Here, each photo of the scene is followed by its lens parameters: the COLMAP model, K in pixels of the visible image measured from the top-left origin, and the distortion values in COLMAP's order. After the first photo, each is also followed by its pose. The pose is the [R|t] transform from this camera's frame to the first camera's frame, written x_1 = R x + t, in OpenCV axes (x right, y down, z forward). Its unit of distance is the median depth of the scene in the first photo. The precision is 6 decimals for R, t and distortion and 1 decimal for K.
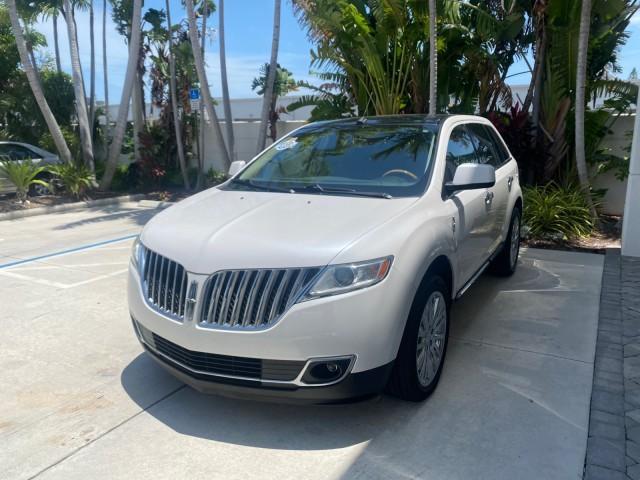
lens RADIAL K [[495.6, 0, 321.5], [0, 495.6, 241.2], [0, 0, 1]] dist [0.000840, -0.002861]
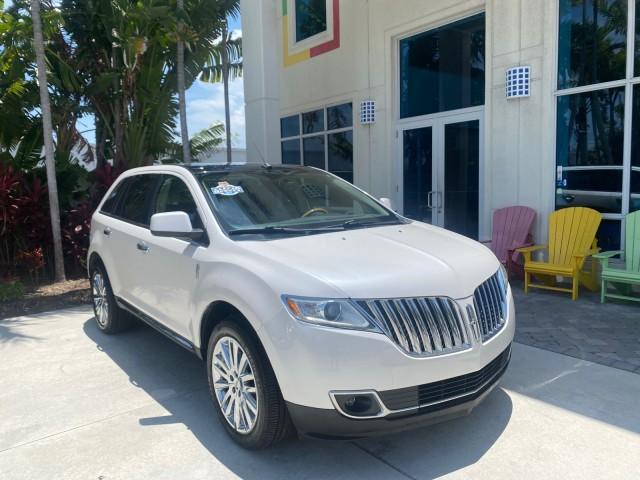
lens RADIAL K [[495.6, 0, 321.5], [0, 495.6, 241.2], [0, 0, 1]] dist [0.000840, -0.002861]
pose [[0.366936, -0.103426, 0.924479, -0.379182], [0.214224, 0.976484, 0.024216, -0.041236], [-0.905244, 0.189160, 0.380464, 0.242091]]
